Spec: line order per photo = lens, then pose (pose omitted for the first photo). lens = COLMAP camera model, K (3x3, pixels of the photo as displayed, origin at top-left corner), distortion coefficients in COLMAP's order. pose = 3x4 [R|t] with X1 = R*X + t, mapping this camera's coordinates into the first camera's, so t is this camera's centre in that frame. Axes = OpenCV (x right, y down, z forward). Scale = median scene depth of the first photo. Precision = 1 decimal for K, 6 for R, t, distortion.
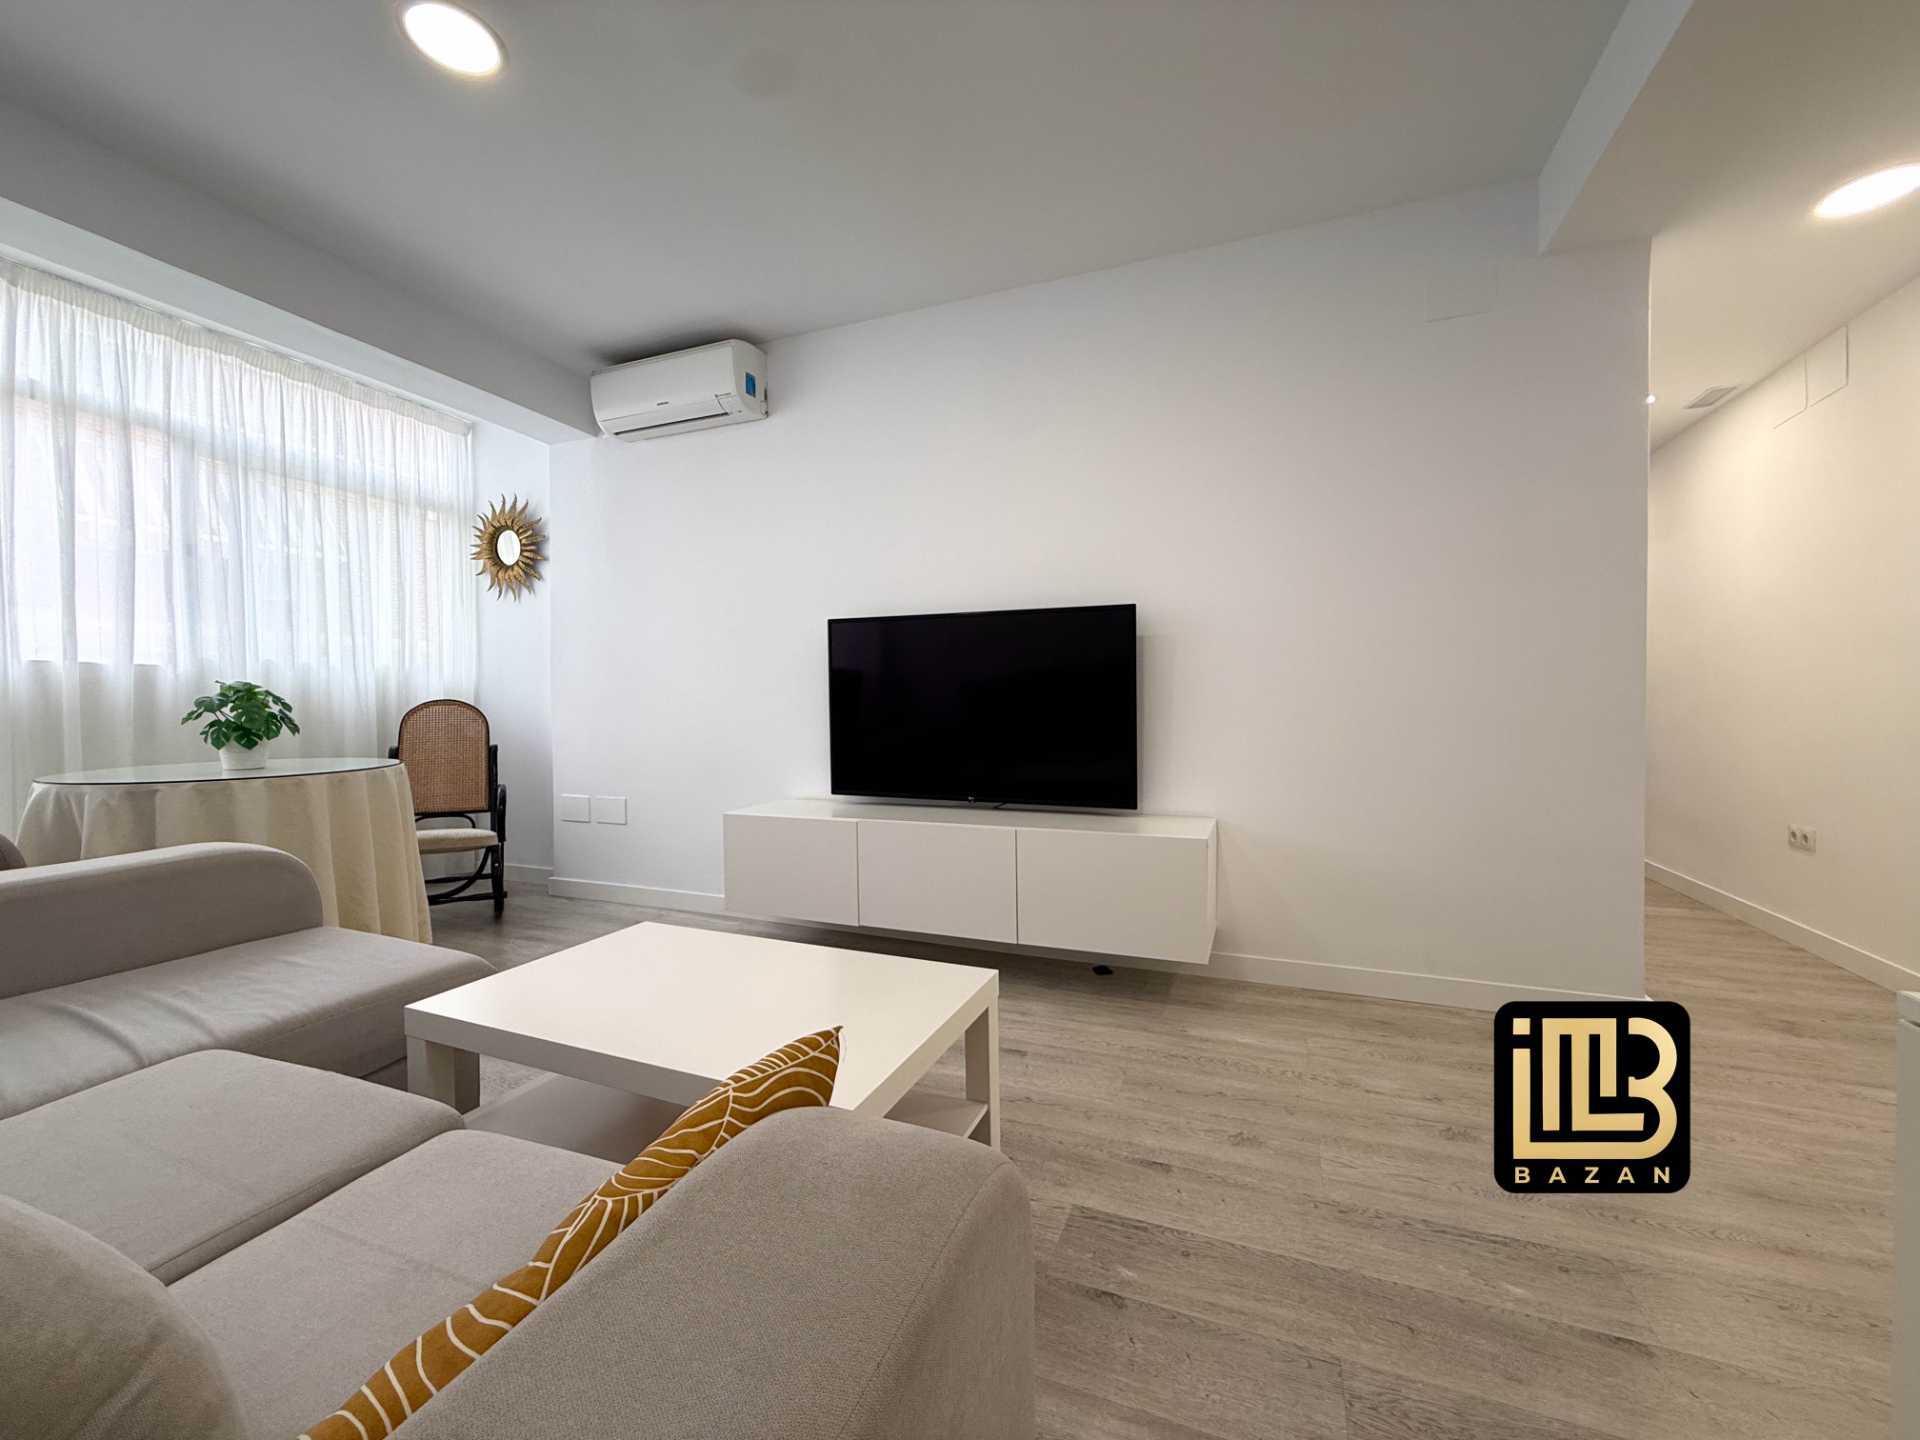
lens RADIAL K [[770.0, 0, 959.2], [0, 770.0, 718.9], [0, 0, 1]] dist [0.001050, 0.000024]
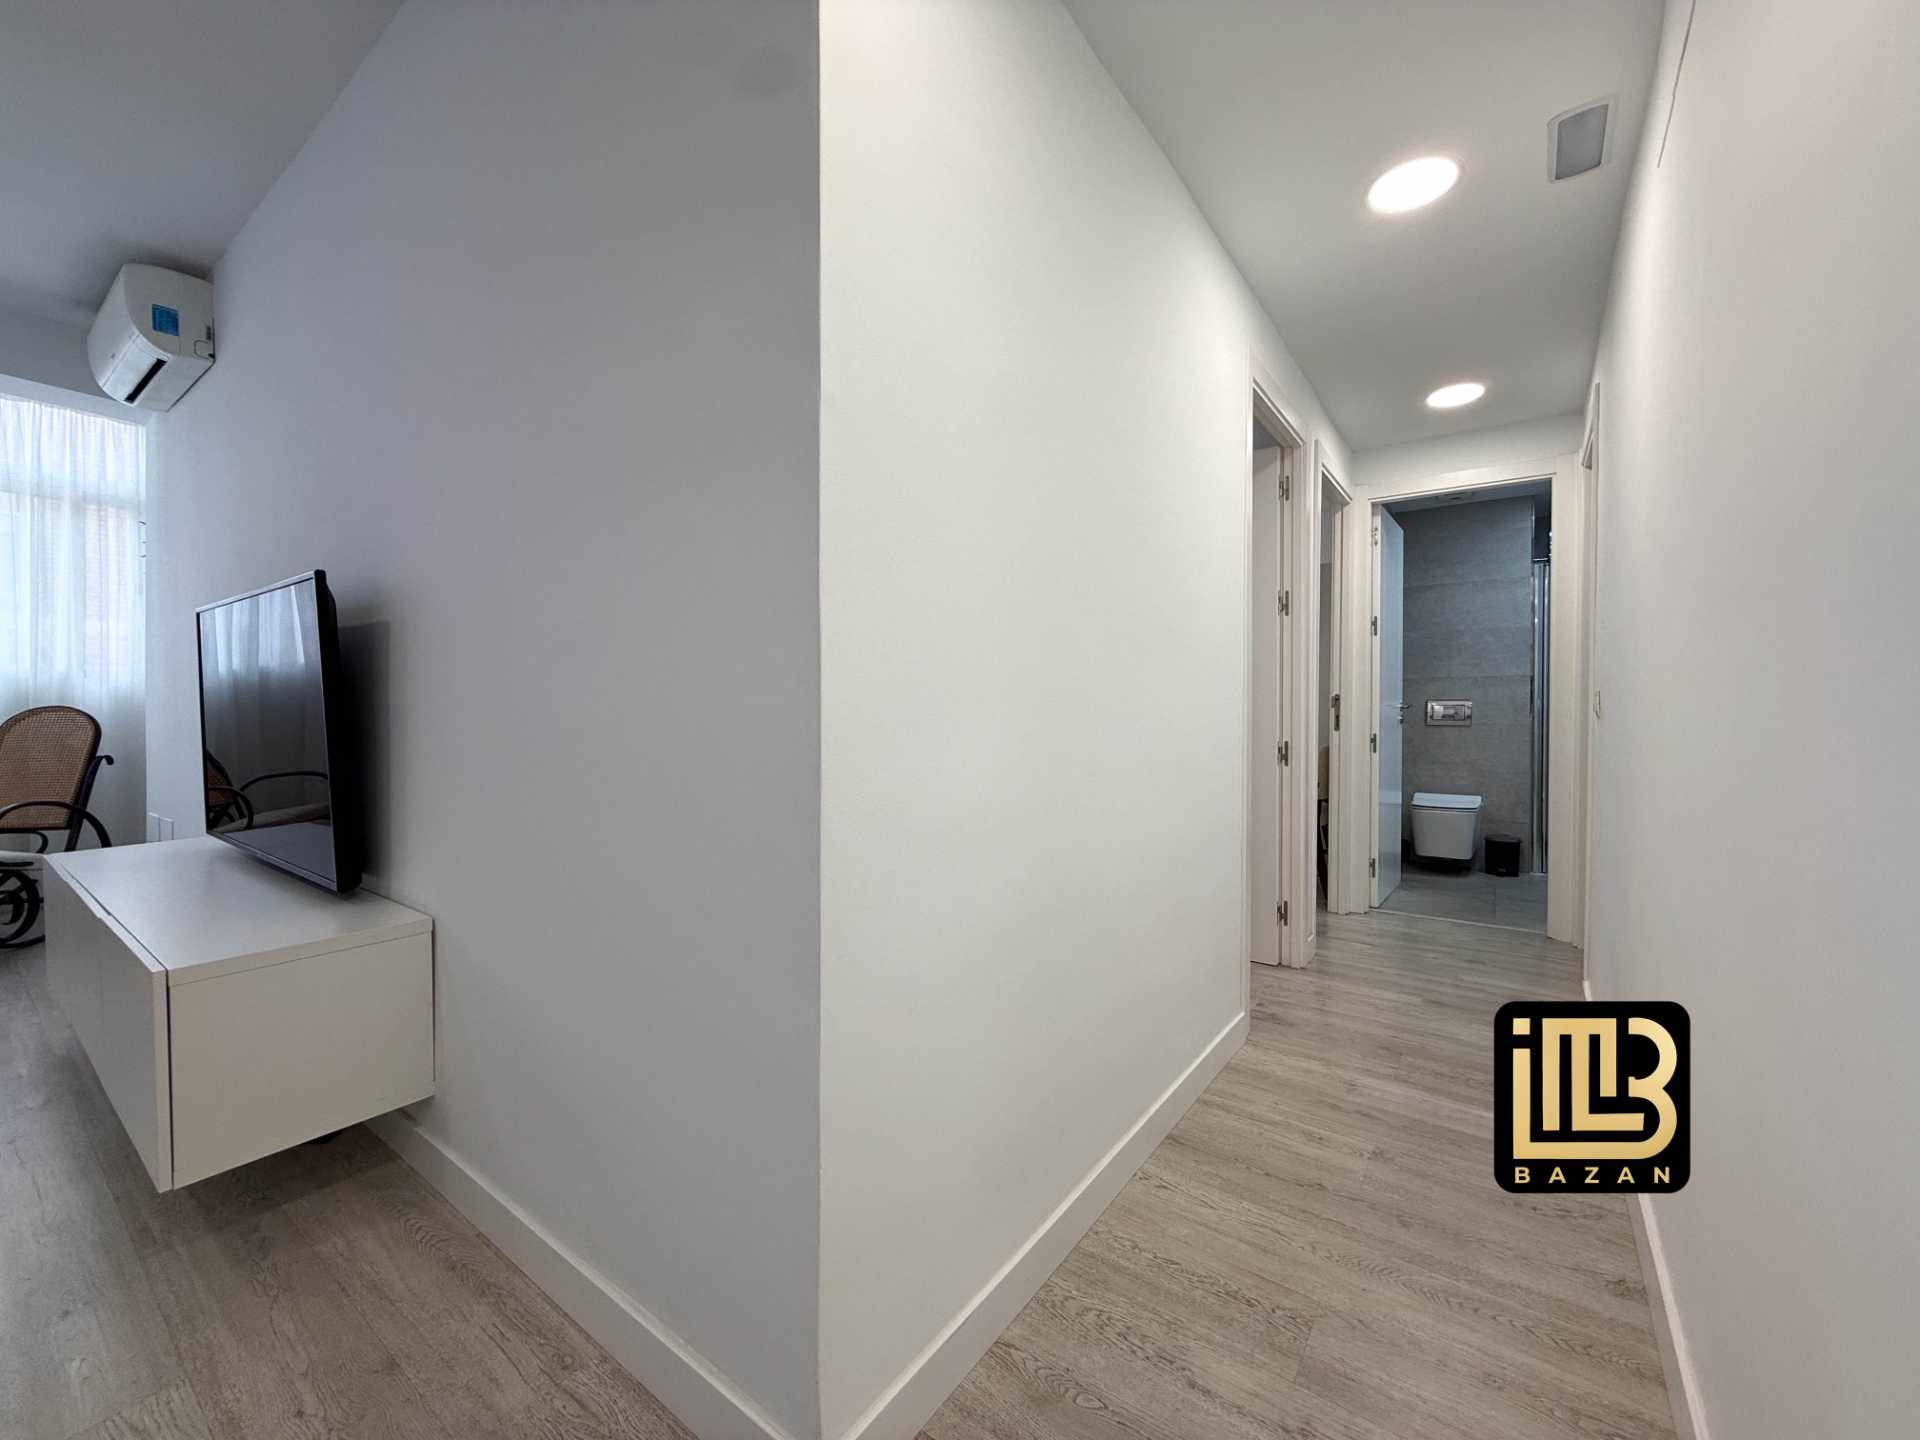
lens RADIAL K [[766.9, 0, 957.5], [0, 766.9, 718.2], [0, 0, 1]] dist [0.001597, -0.000214]
pose [[0.971257, 0.015128, -0.237552, 0.727623], [-0.018682, 0.999745, -0.012715, -0.021898], [0.237299, 0.016787, 0.971292, 0.420470]]
